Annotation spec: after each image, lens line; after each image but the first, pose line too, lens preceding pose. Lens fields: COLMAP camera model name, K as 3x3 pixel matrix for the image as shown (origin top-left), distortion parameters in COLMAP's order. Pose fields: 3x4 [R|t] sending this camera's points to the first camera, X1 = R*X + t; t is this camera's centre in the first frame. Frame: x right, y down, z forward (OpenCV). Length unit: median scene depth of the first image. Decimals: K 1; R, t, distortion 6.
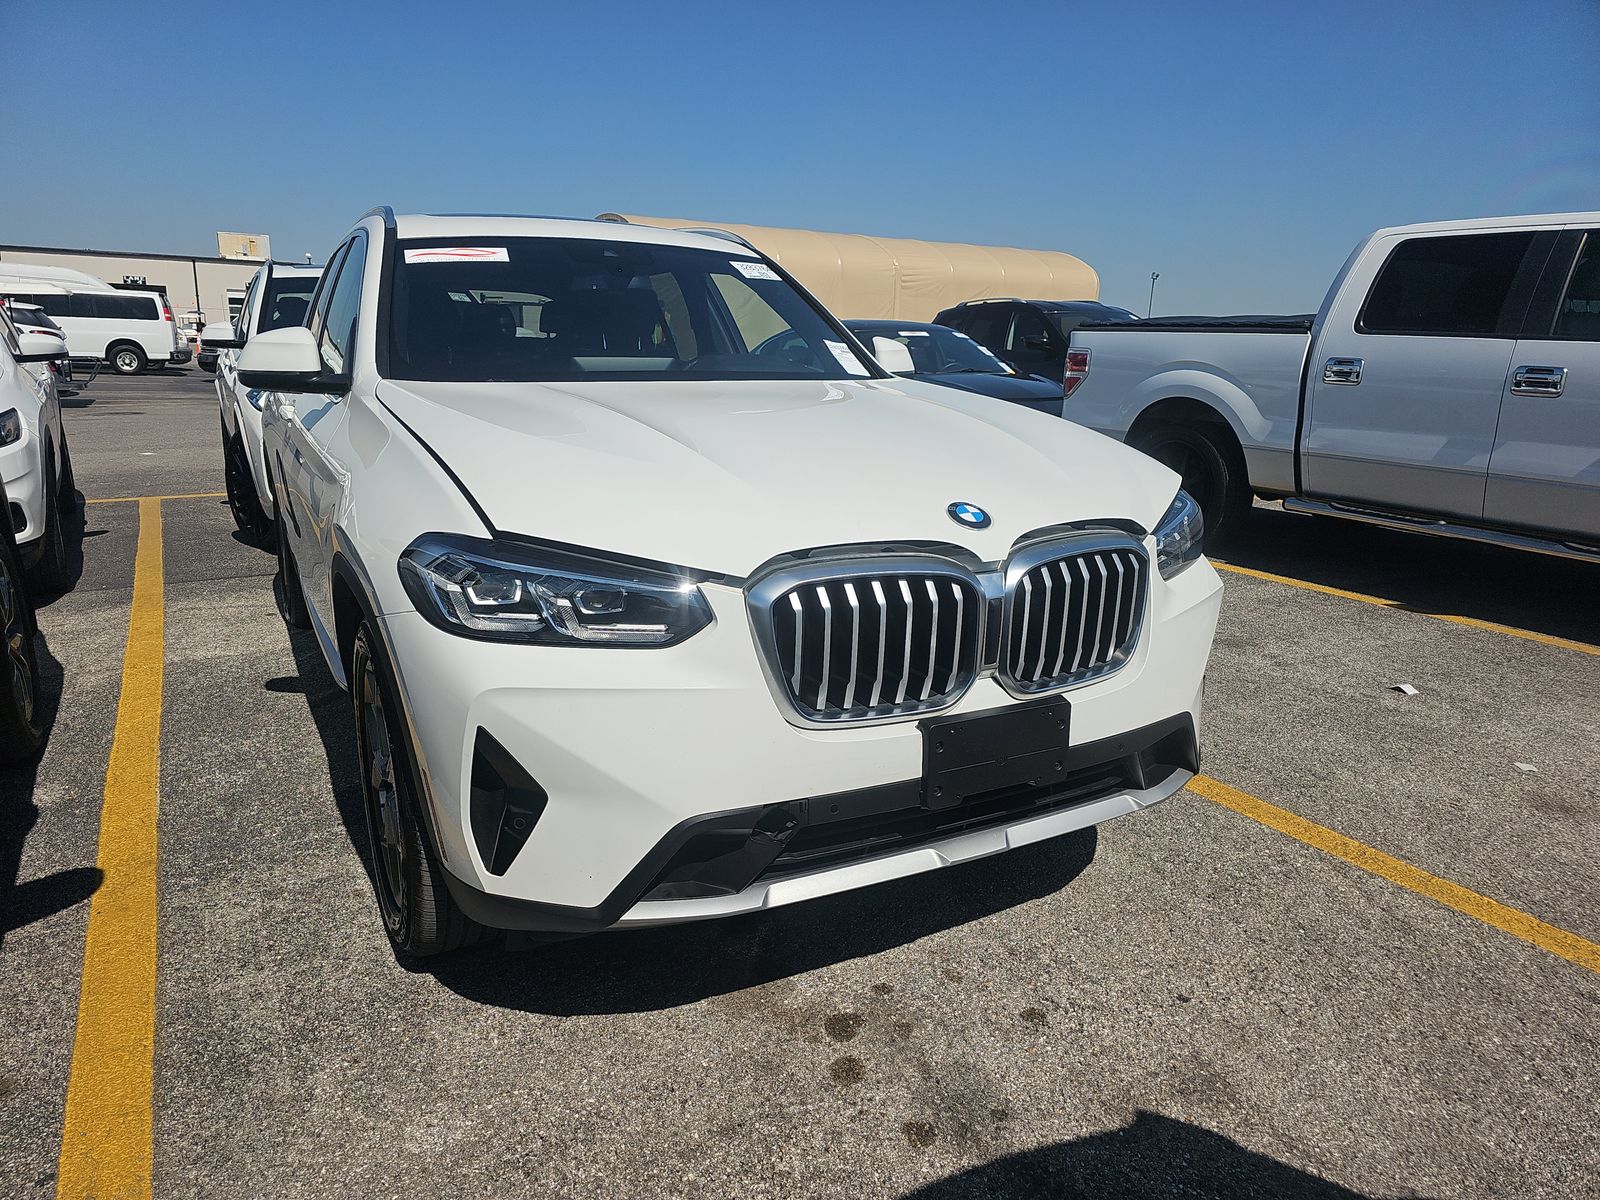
lens RADIAL K [[1072.6, 0, 764.6], [0, 1072.6, 621.4], [0, 0, 1]] dist [0.043492, -0.043680]
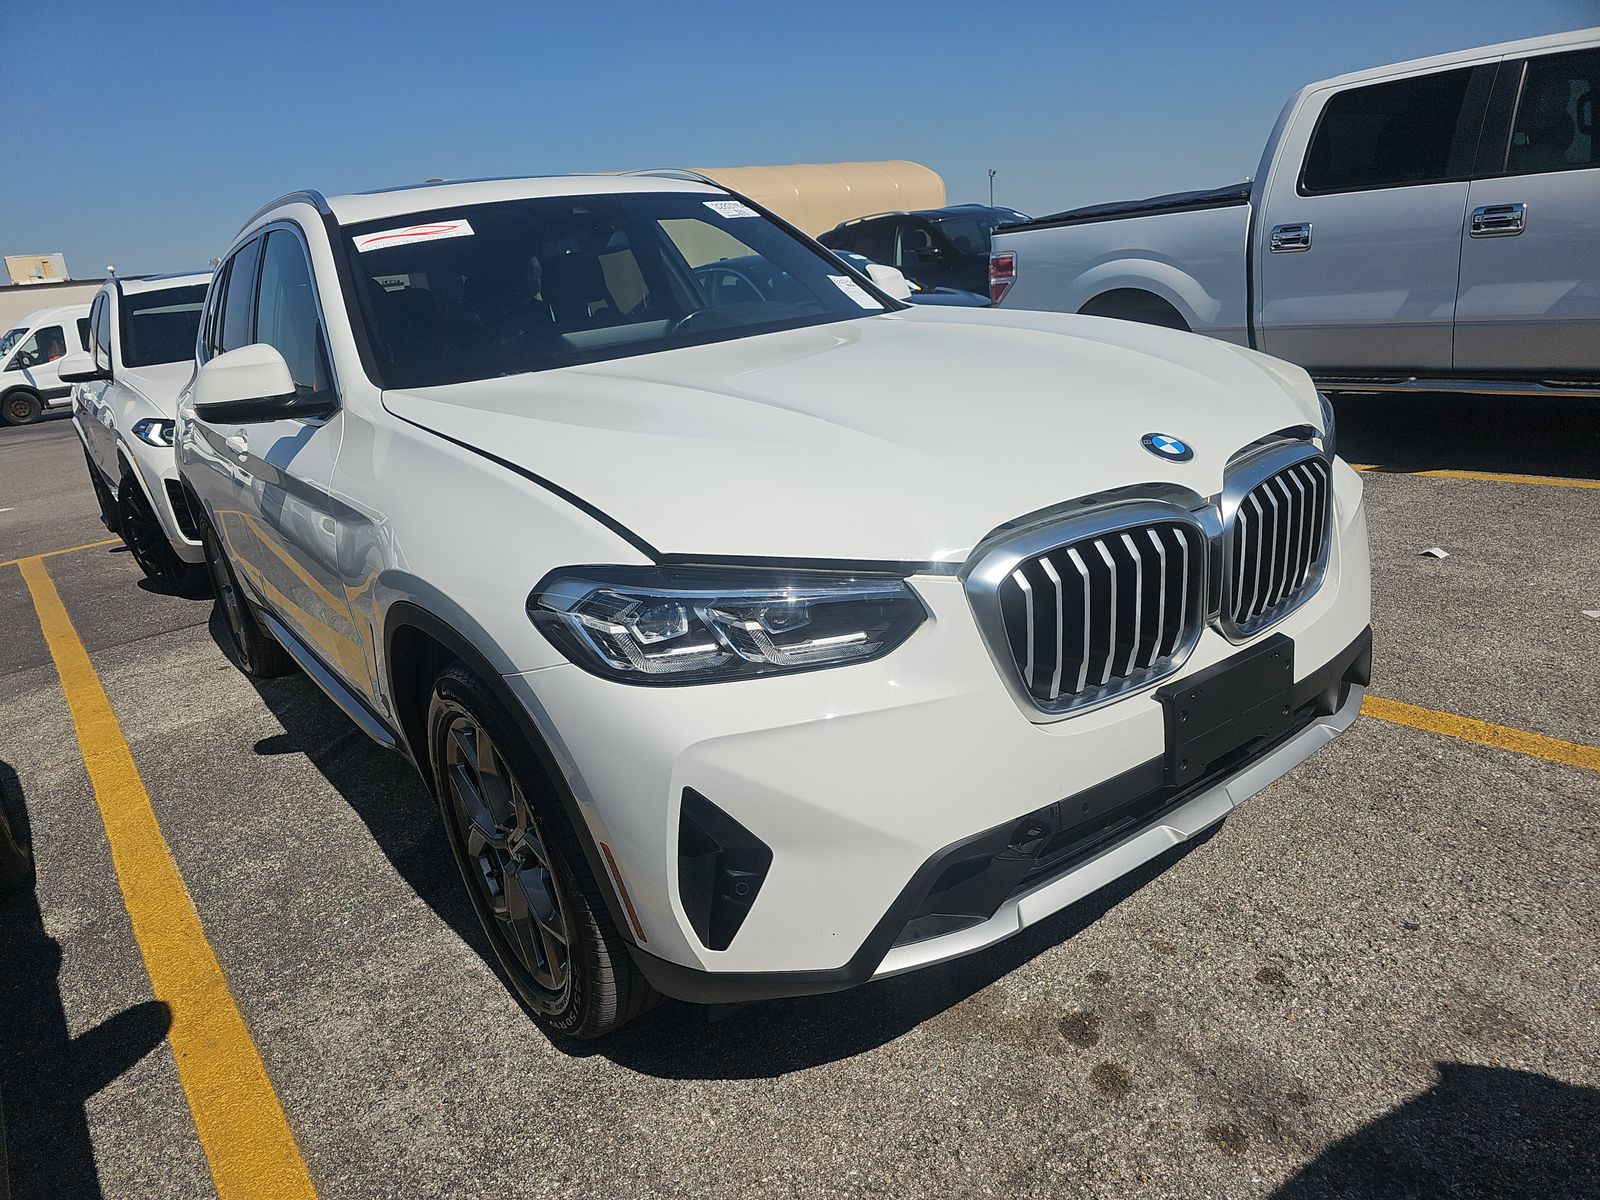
lens RADIAL K [[1072.6, 0, 754.2], [0, 1072.6, 644.0], [0, 0, 1]] dist [0.043492, -0.043680]
pose [[0.982912, -0.165534, 0.080518, -0.185858], [0.159688, 0.984364, 0.074347, -0.047670], [-0.091566, -0.060219, 0.993977, 0.118954]]
